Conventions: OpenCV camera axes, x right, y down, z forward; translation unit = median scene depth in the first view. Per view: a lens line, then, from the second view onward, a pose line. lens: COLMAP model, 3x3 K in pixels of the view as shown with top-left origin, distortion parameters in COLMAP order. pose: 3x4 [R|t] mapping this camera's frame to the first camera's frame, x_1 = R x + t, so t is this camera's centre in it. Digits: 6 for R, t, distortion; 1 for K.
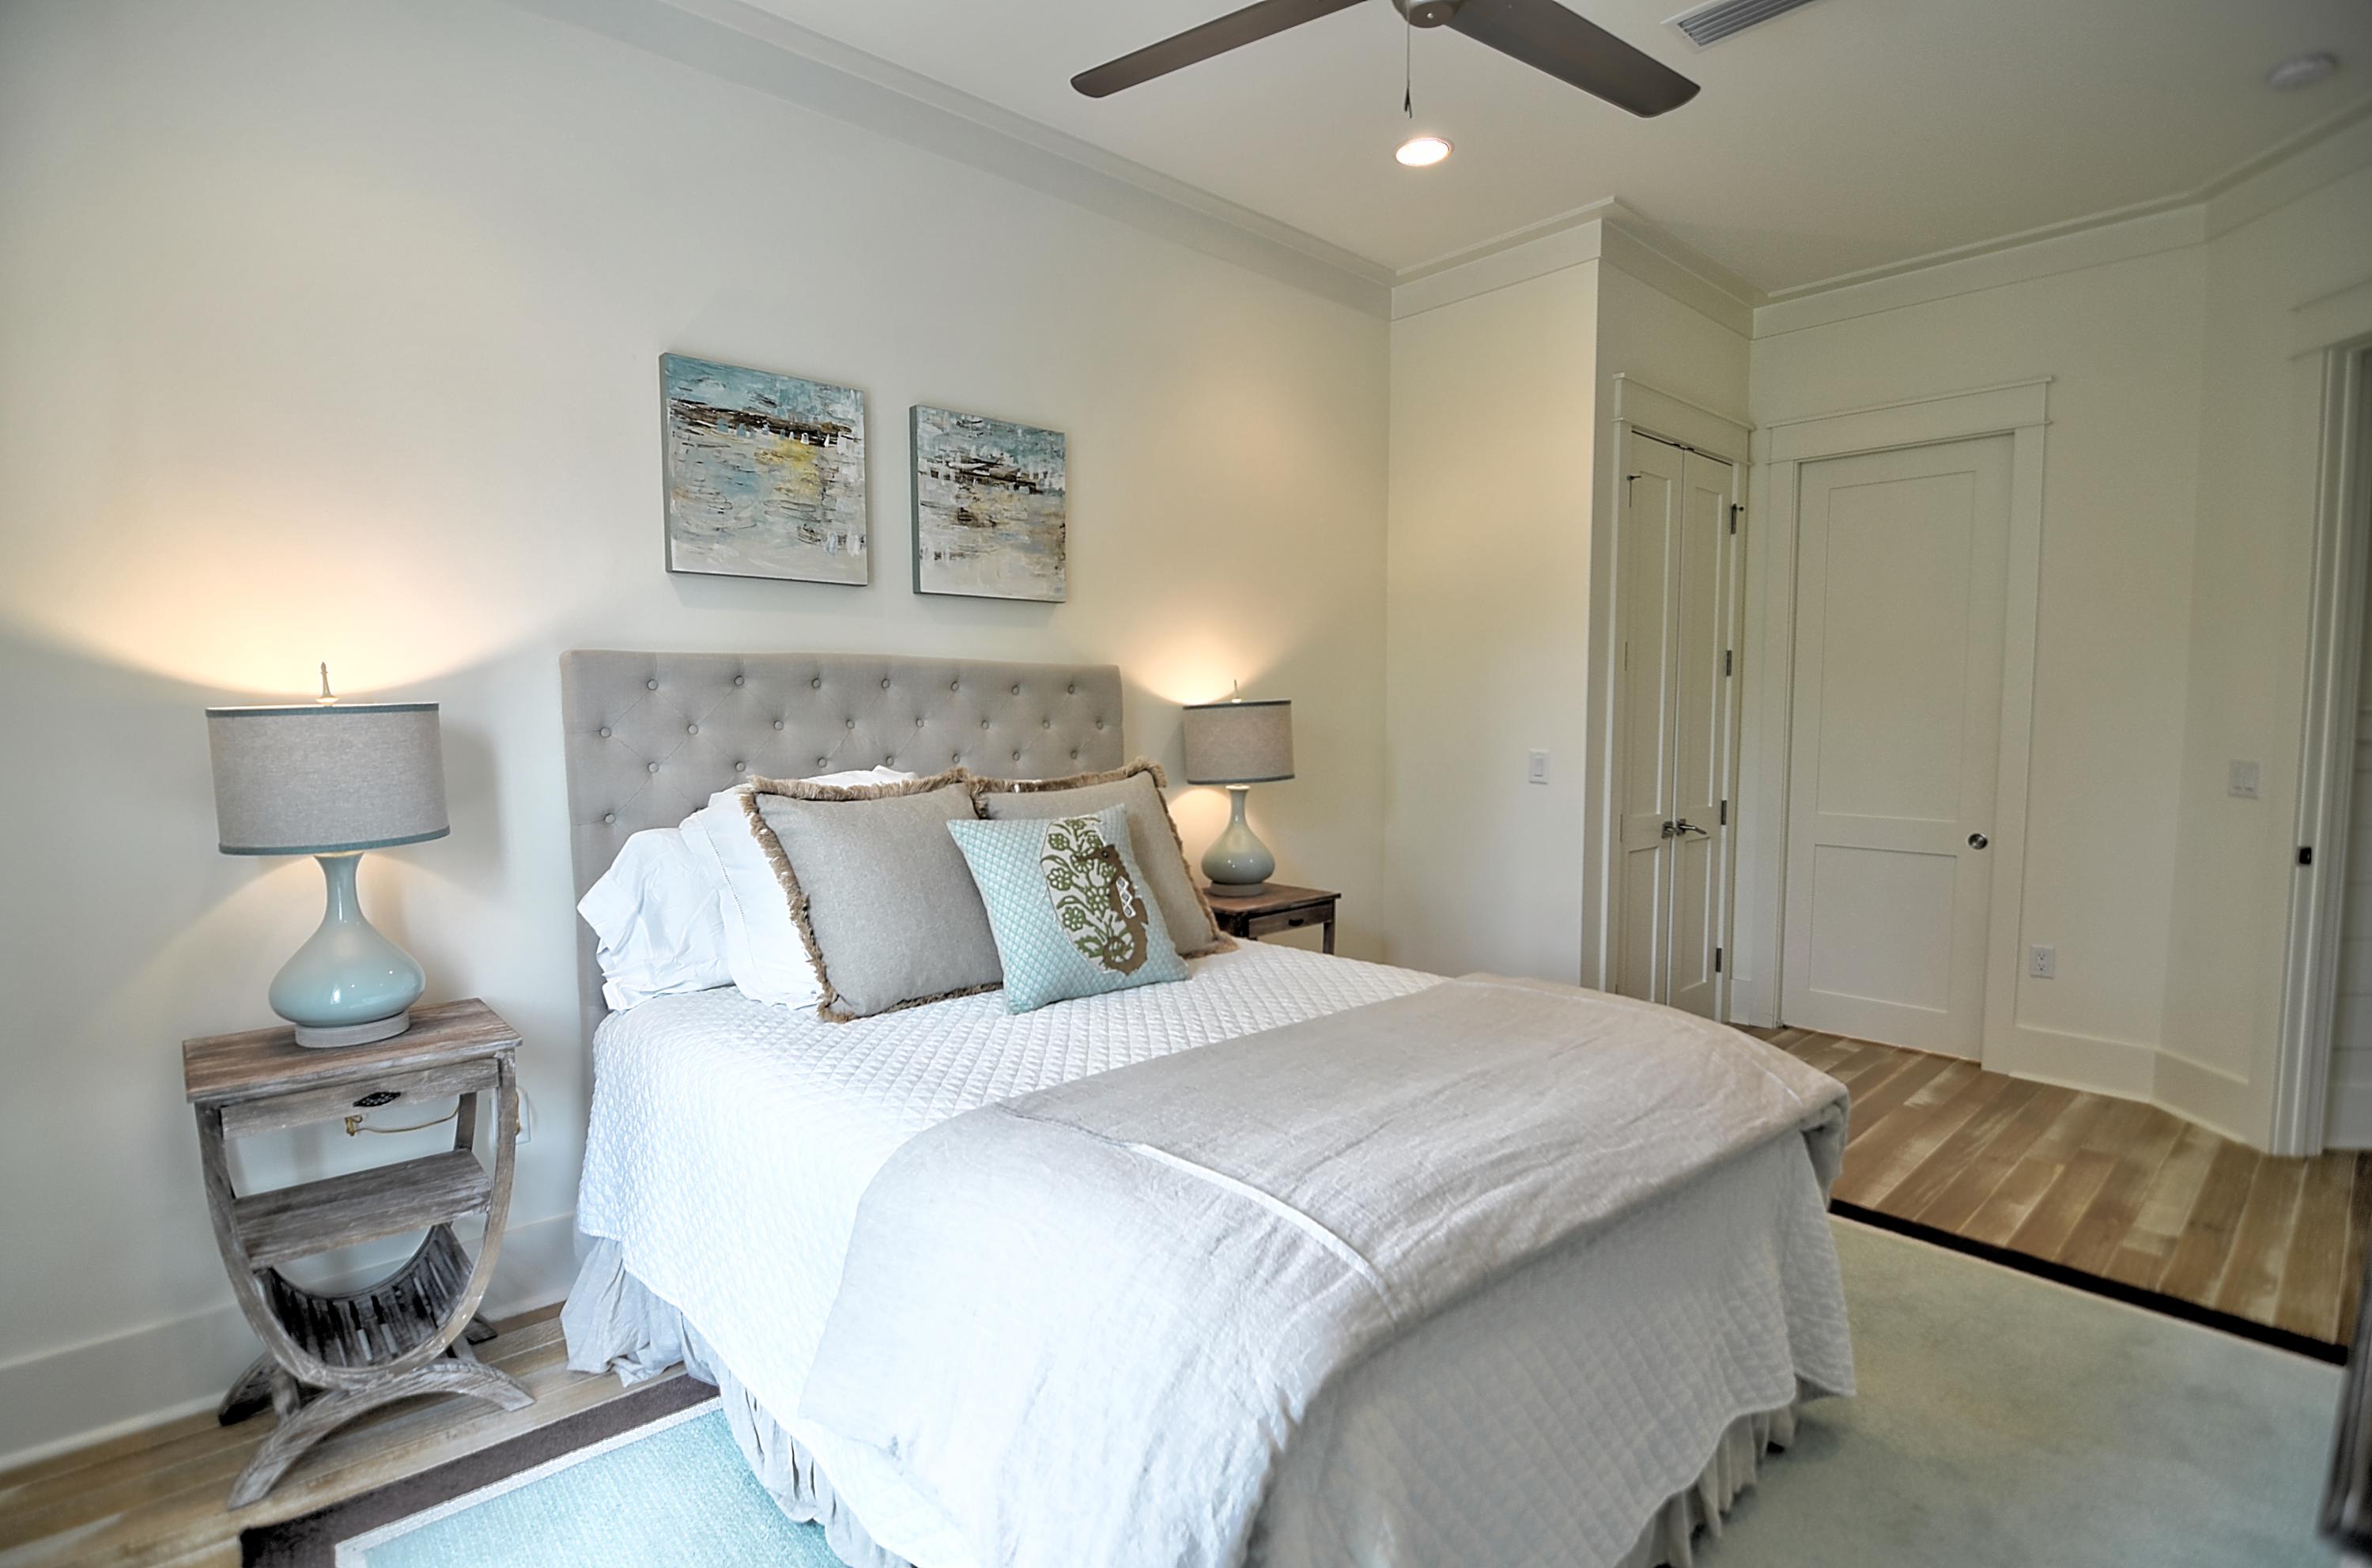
lens RADIAL K [[1132.2, 0, 1177.3], [0, 1132.2, 790.1], [0, 0, 1]] dist [0.000087, -0.017832]
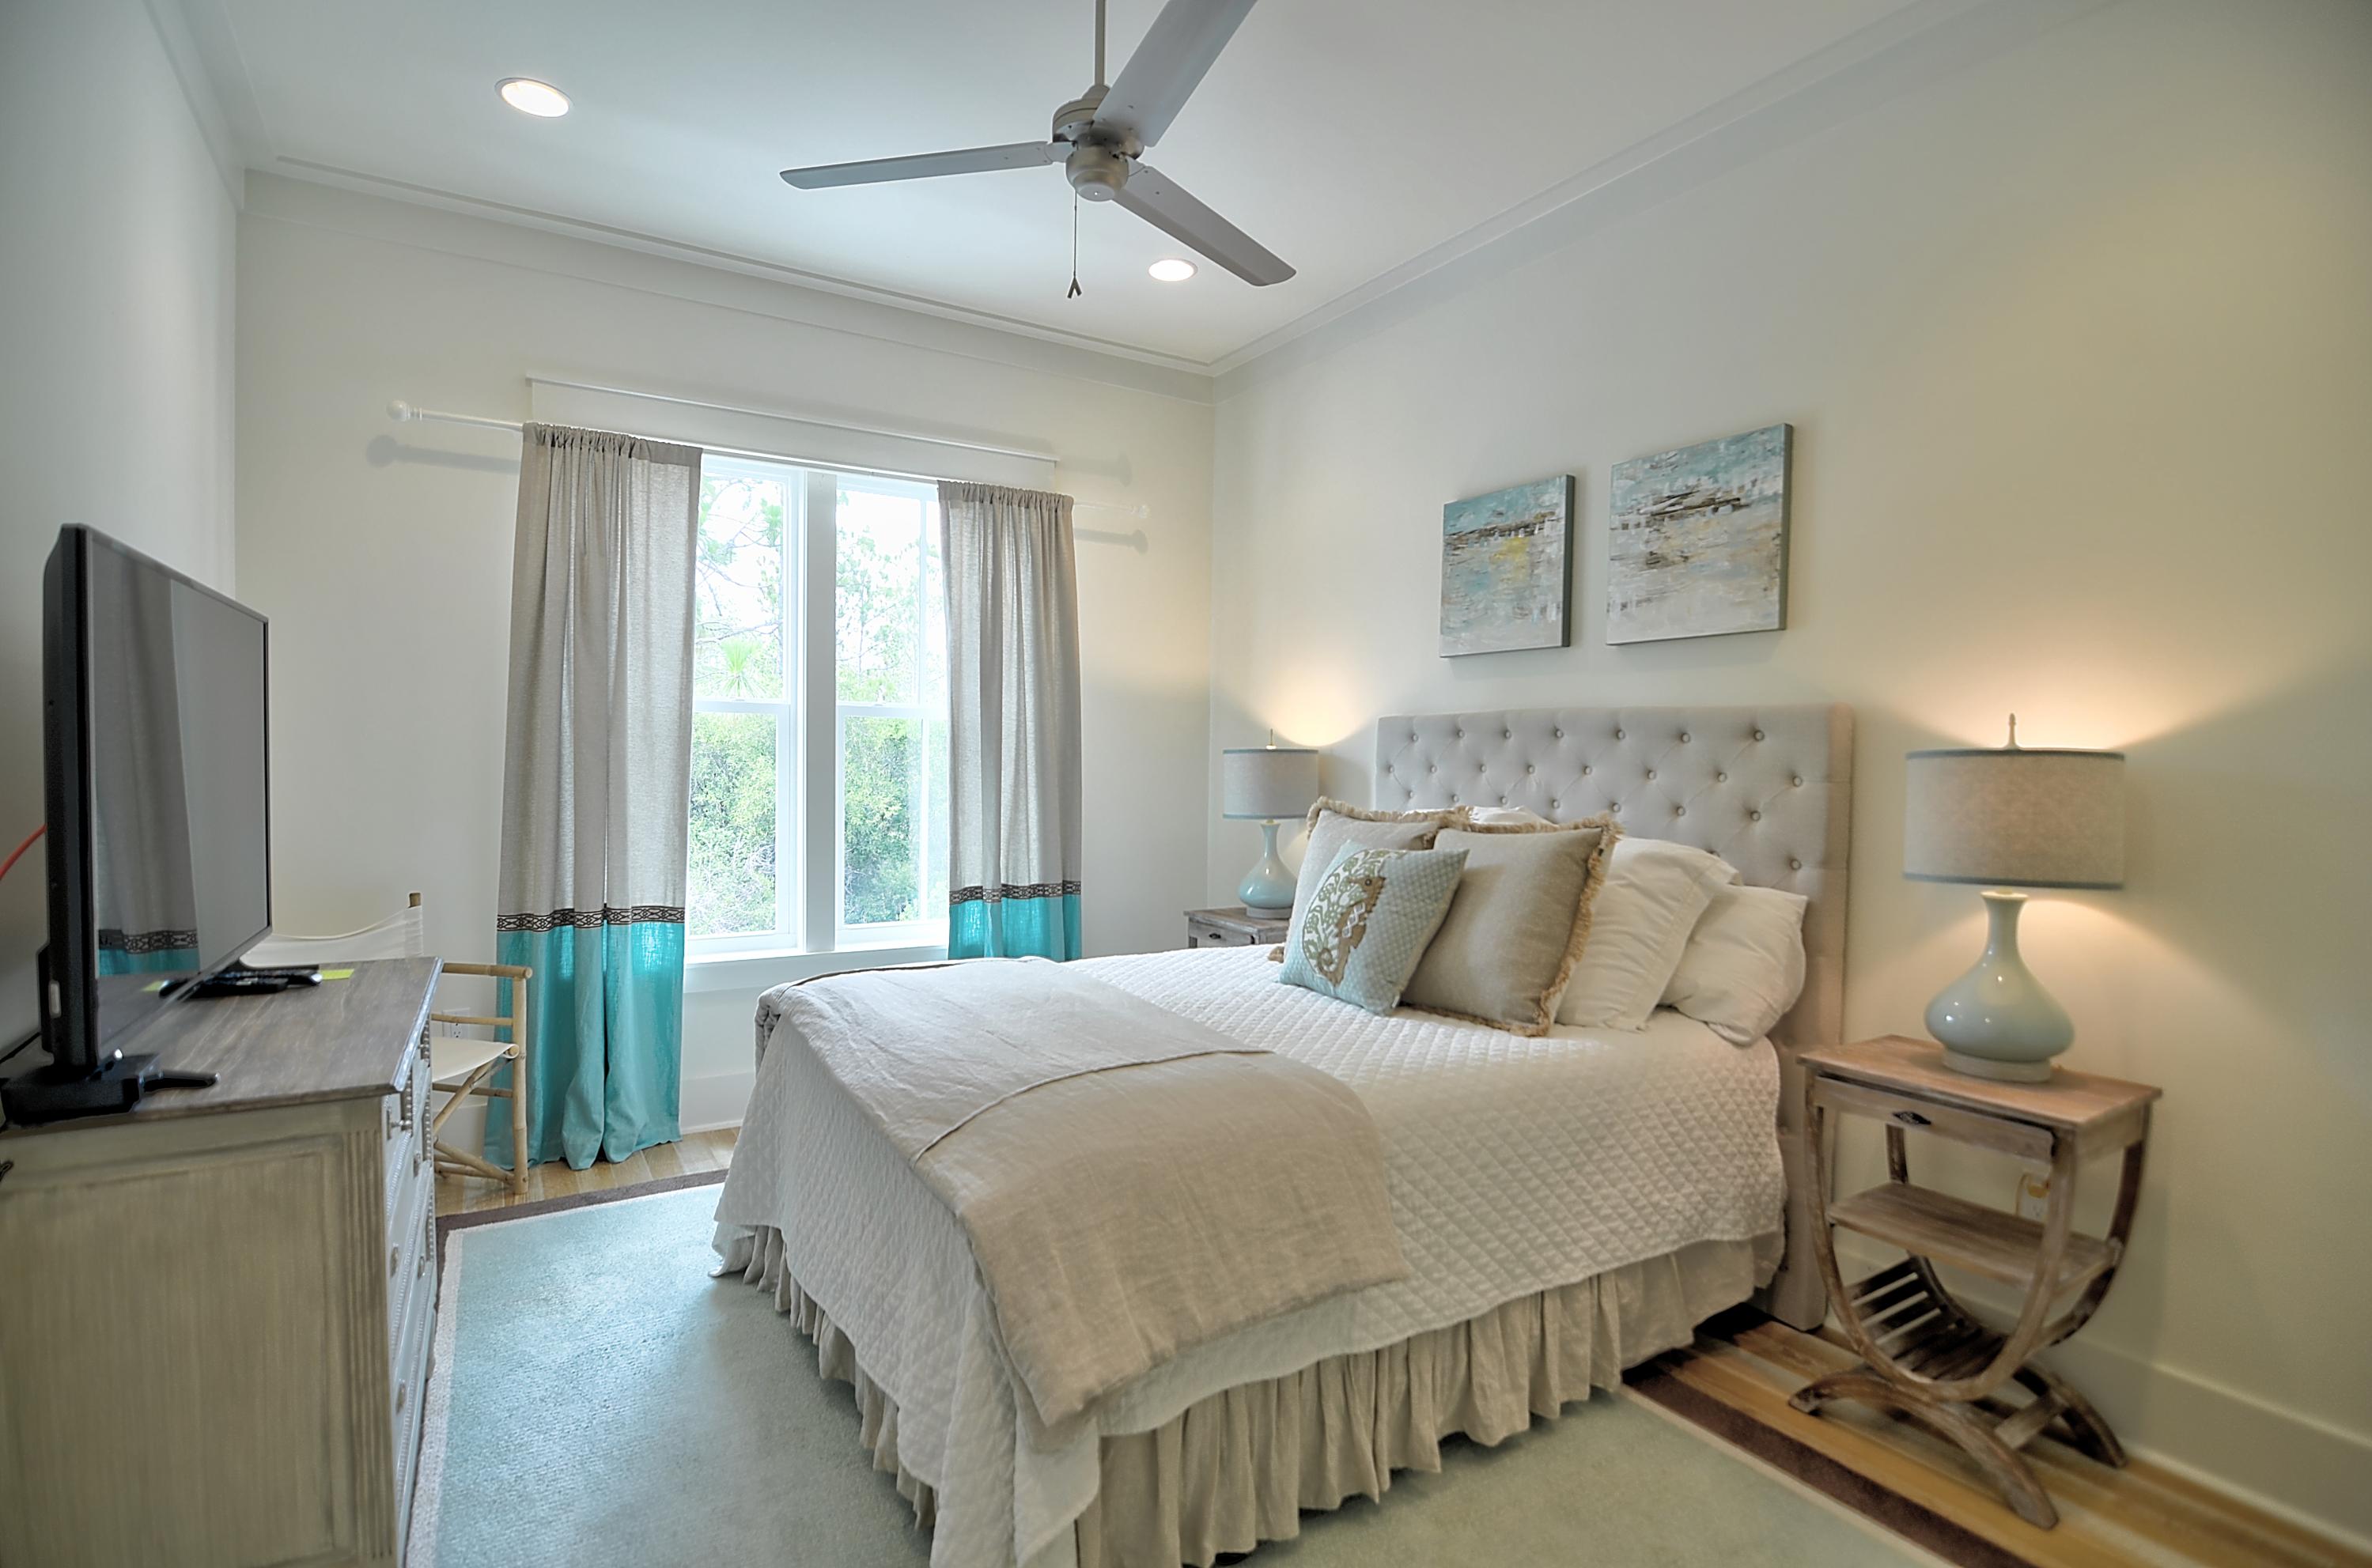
lens RADIAL K [[1132.1, 0, 1177.3], [0, 1132.1, 790.1], [0, 0, 1]] dist [0.000087, -0.017832]
pose [[-0.189347, 0.035695, -0.981261, 0.865226], [-0.081612, 0.995309, 0.051954, -0.063198], [0.978513, 0.089920, -0.185546, 0.814292]]
